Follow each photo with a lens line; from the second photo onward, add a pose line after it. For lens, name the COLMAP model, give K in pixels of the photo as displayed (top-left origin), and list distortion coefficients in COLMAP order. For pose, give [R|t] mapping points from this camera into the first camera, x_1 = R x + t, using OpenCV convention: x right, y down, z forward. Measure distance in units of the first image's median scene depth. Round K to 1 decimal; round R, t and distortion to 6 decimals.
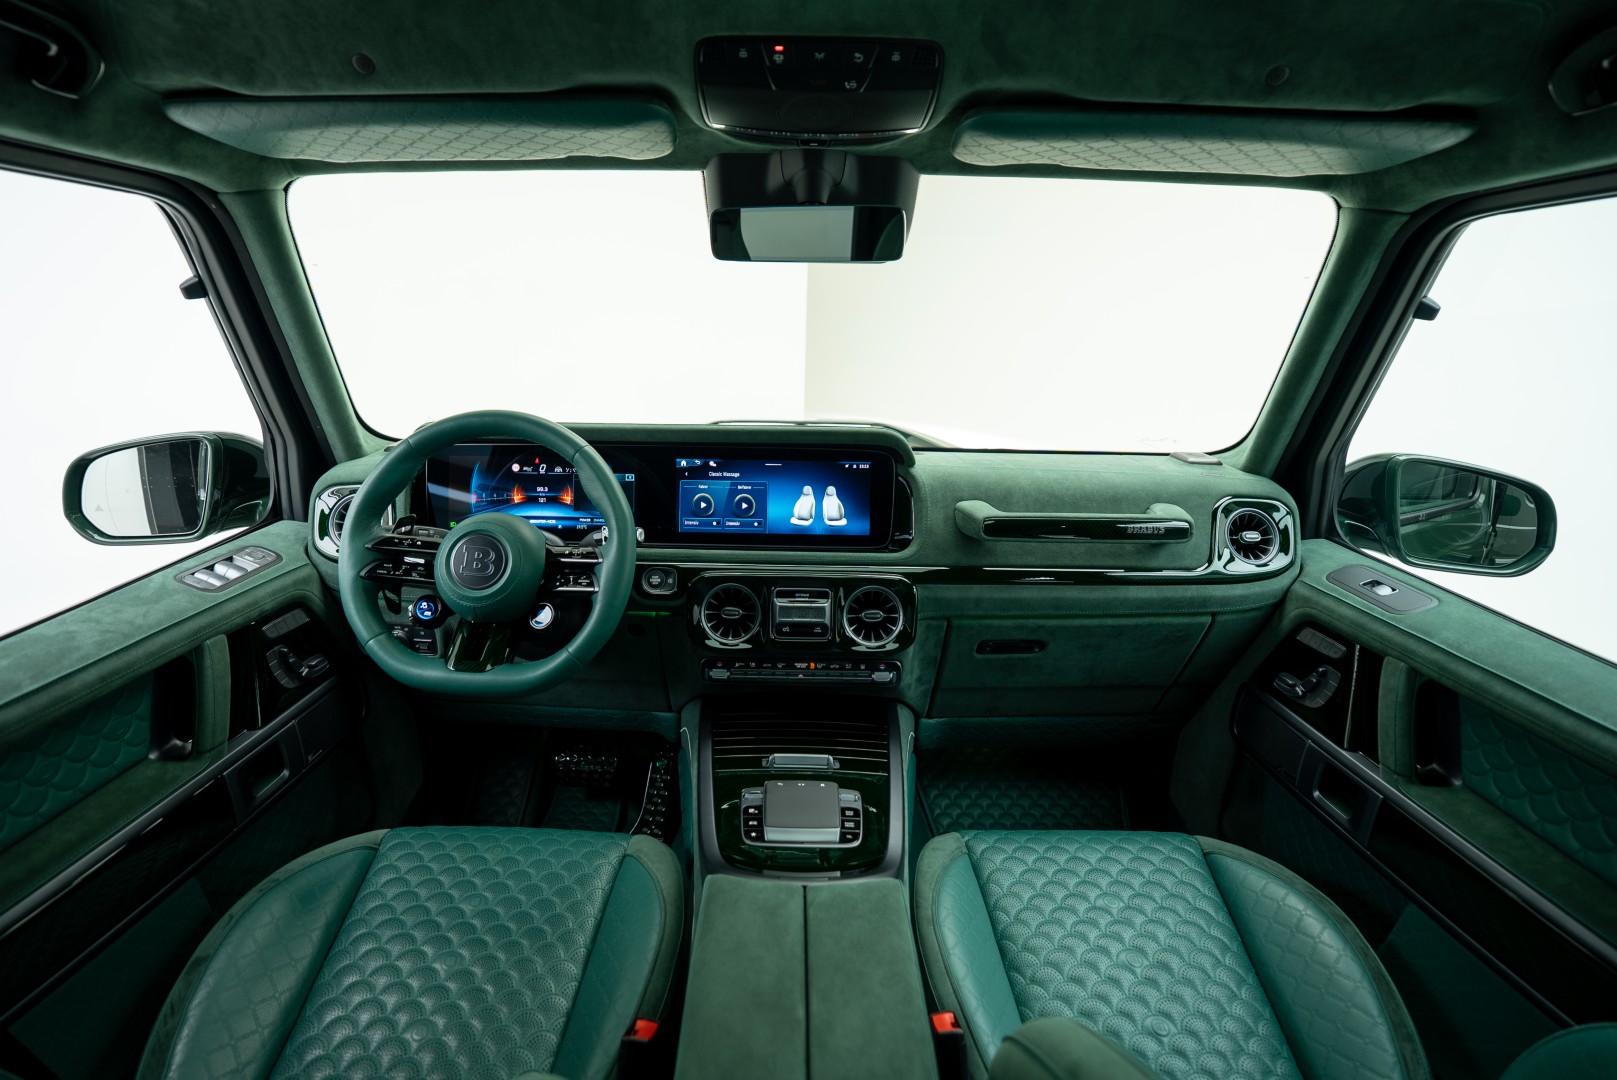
lens RADIAL K [[778.6, 0, 775.3], [0, 778.6, 535.8], [0, 0, 1]] dist [-0.053434, 0.009512]
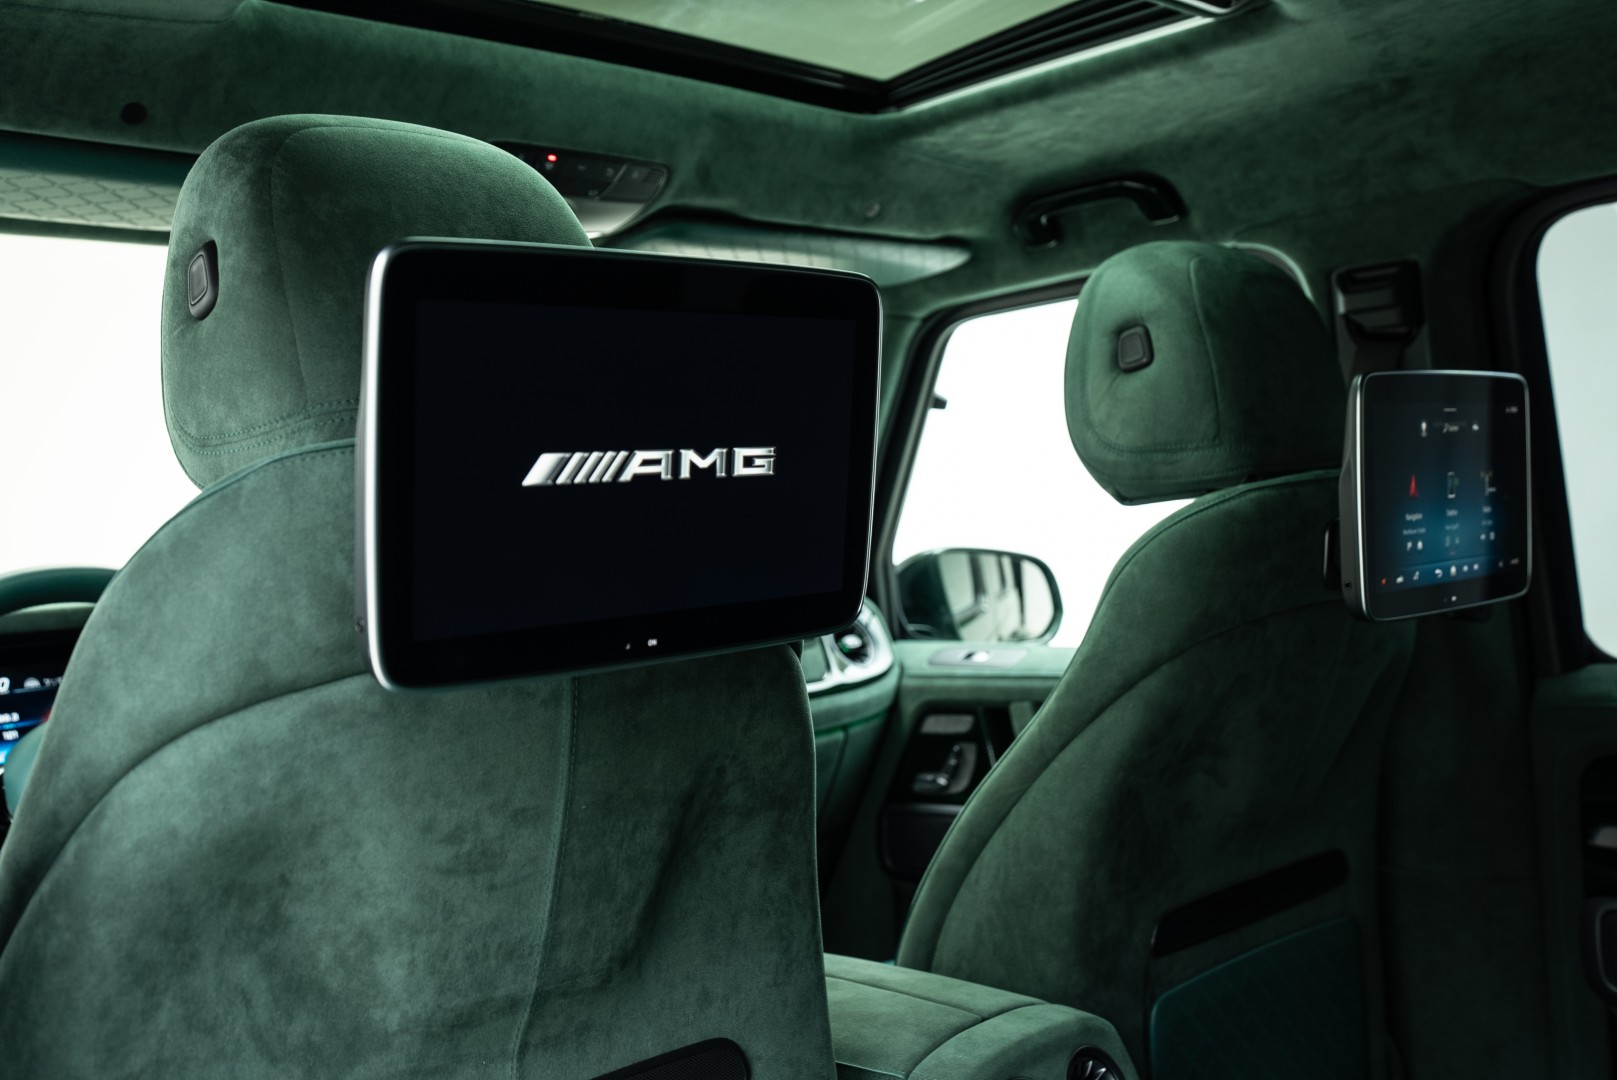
lens RADIAL K [[1557.0, 0, 788.9], [0, 1557.0, 543.9], [0, 0, 1]] dist [0.049753, 0.000000]
pose [[0.713639, -0.070828, 0.696924, -0.814343], [0.266140, 0.947692, -0.176210, 0.216576], [-0.647988, 0.311230, 0.695160, -0.352171]]
